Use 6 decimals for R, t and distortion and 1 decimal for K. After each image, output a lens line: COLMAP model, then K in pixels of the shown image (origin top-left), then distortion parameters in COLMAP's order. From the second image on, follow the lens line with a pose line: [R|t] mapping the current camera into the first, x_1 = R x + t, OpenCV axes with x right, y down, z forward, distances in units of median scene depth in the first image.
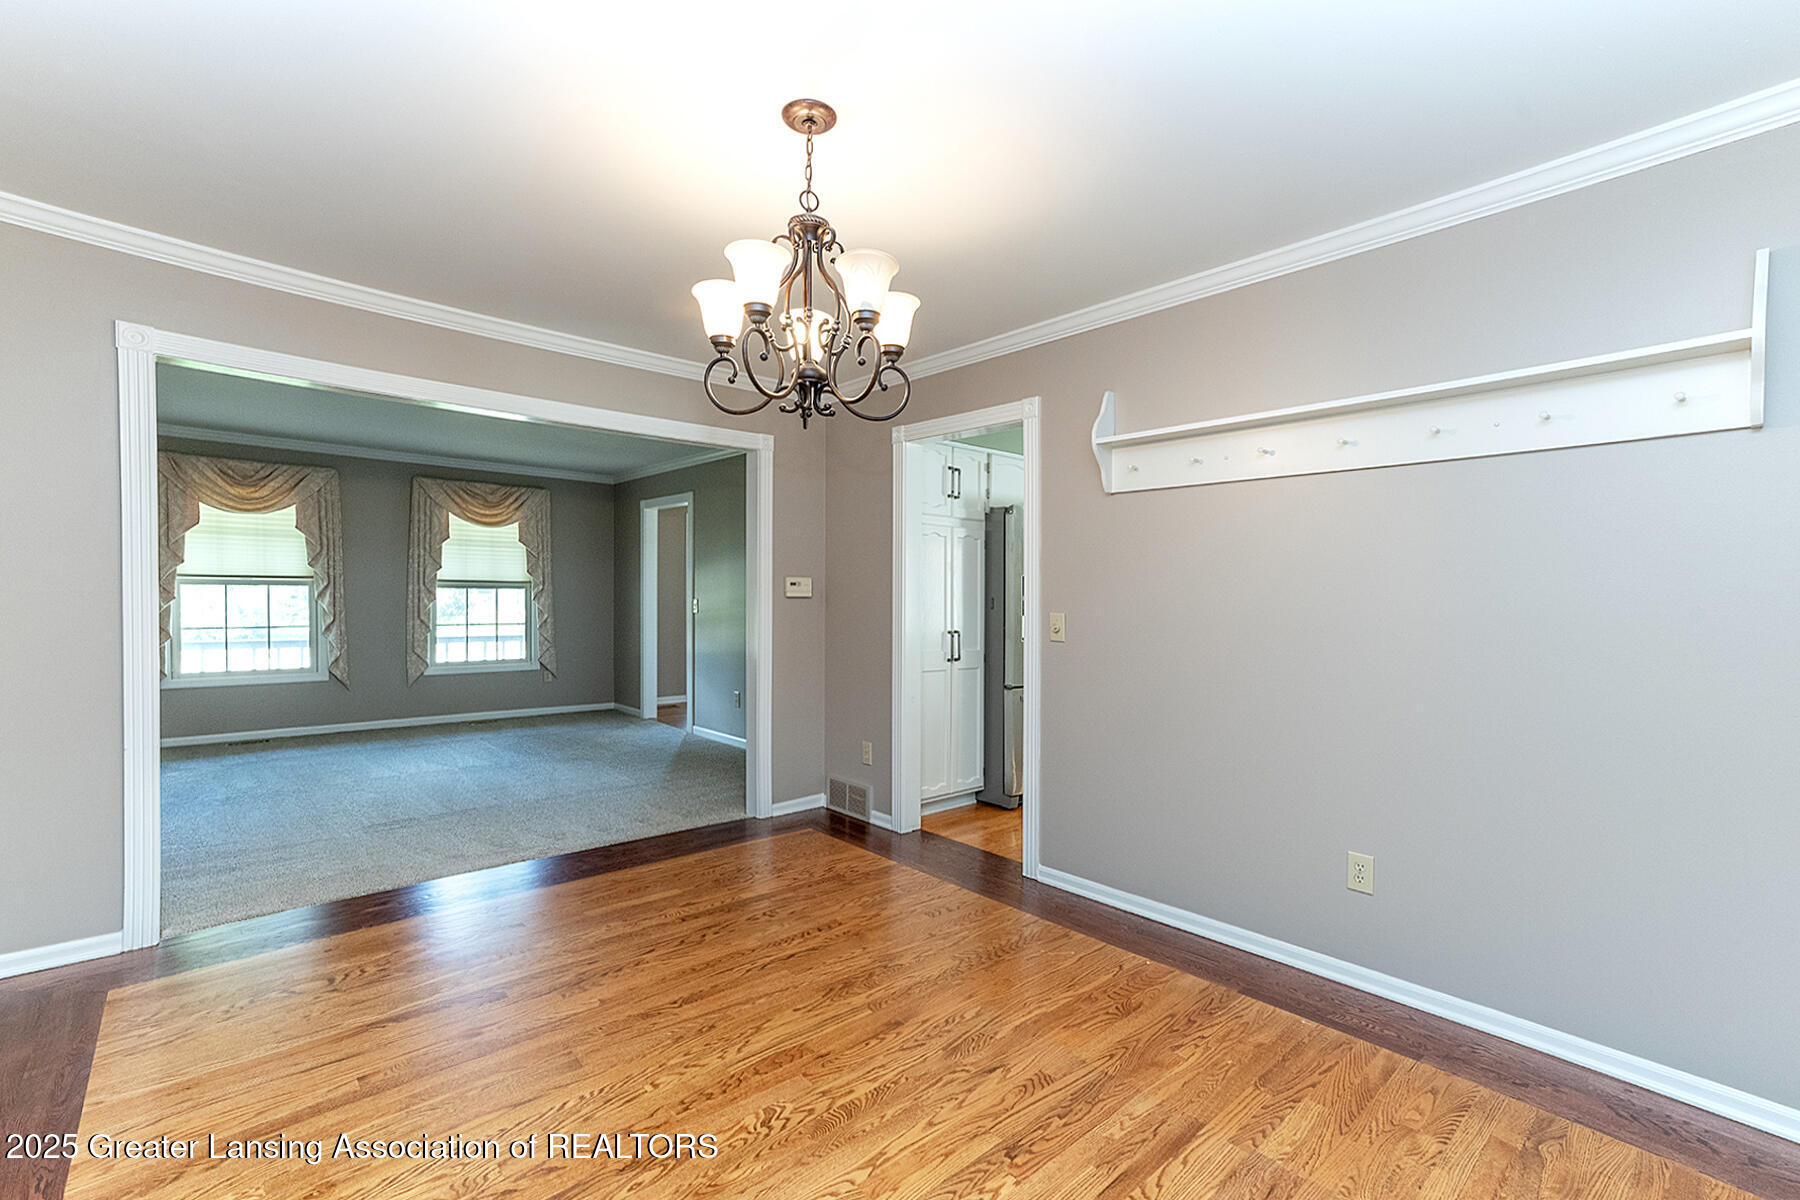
lens RADIAL K [[817.4, 0, 892.6], [0, 817.4, 606.8], [0, 0, 1]] dist [-0.002254, 0.011911]
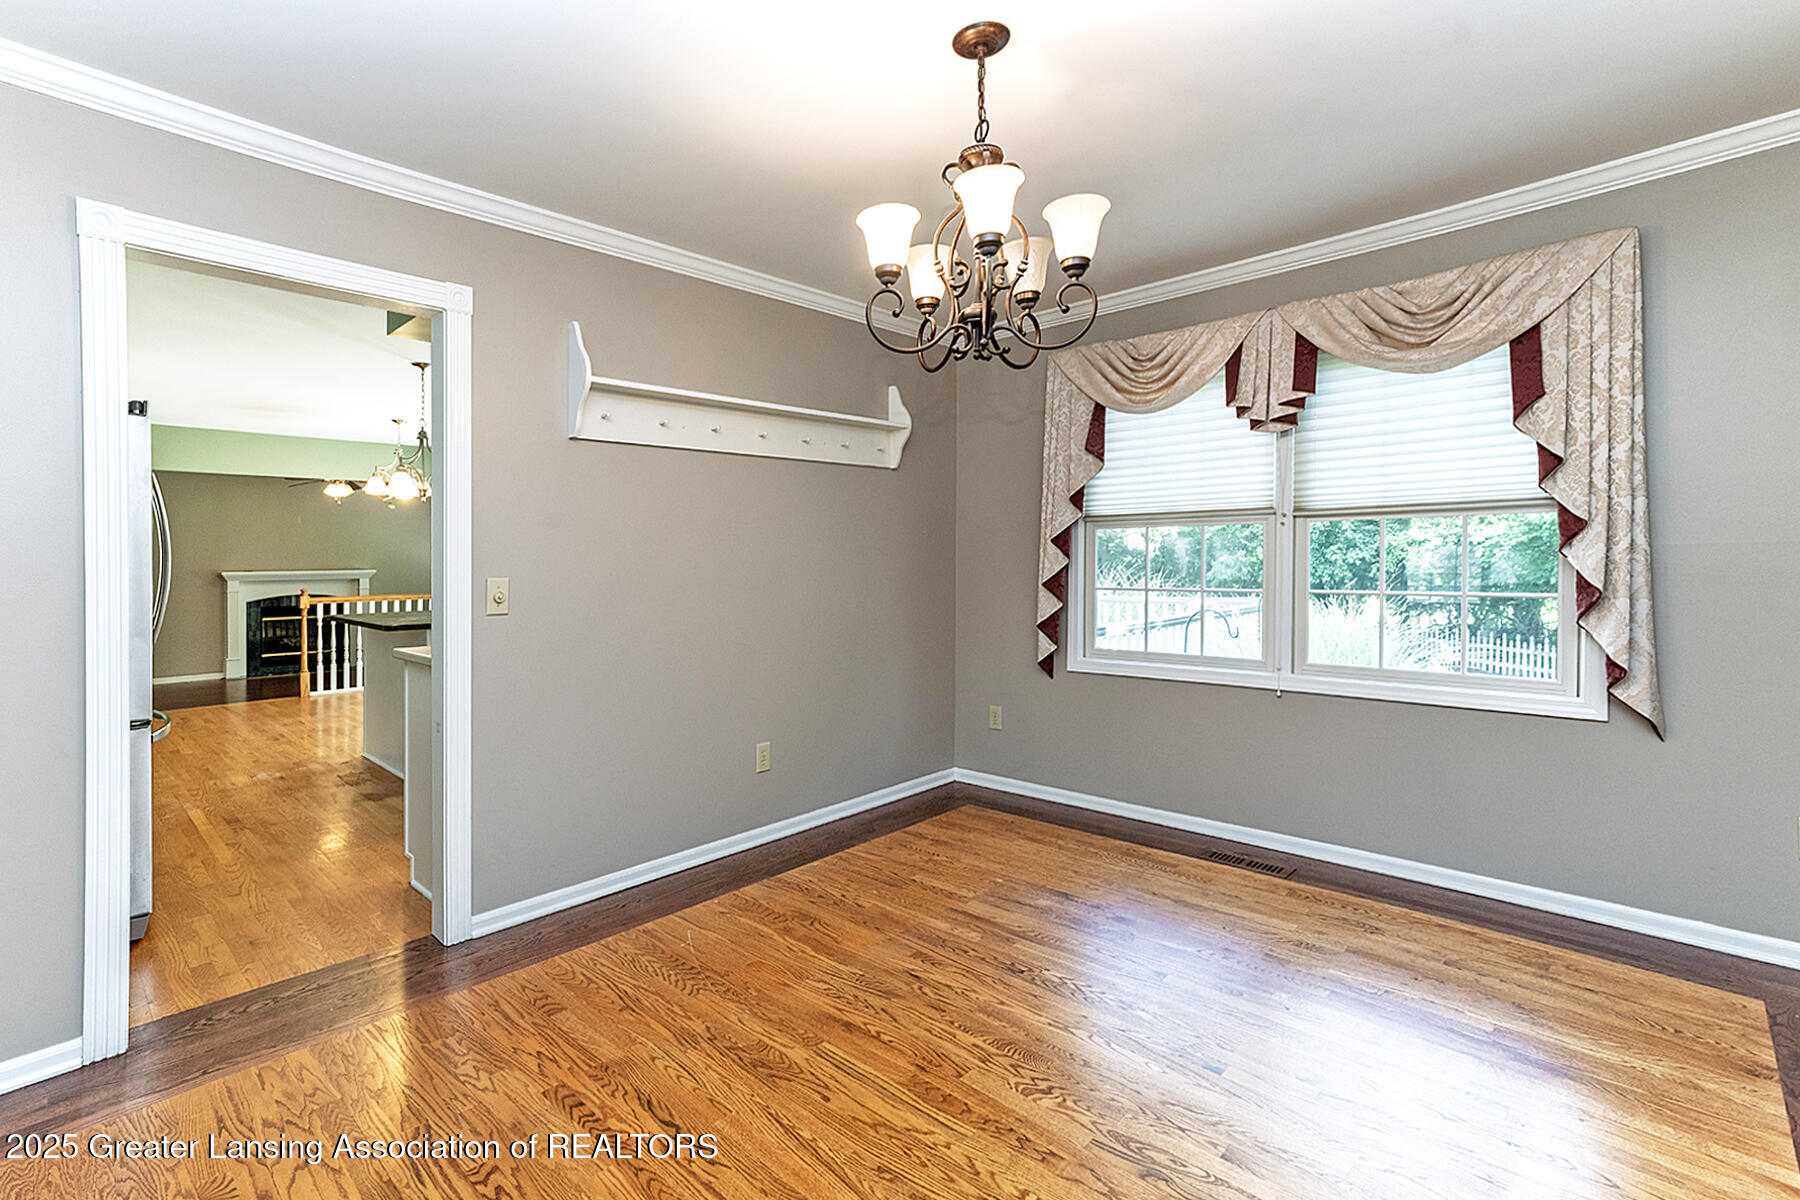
lens RADIAL K [[817.4, 0, 892.6], [0, 817.4, 606.8], [0, 0, 1]] dist [-0.002254, 0.011911]
pose [[-0.091449, -0.068280, 0.993466, -0.925055], [0.023229, 0.997229, 0.070677, -0.016736], [-0.995539, 0.029540, -0.089610, 1.084145]]
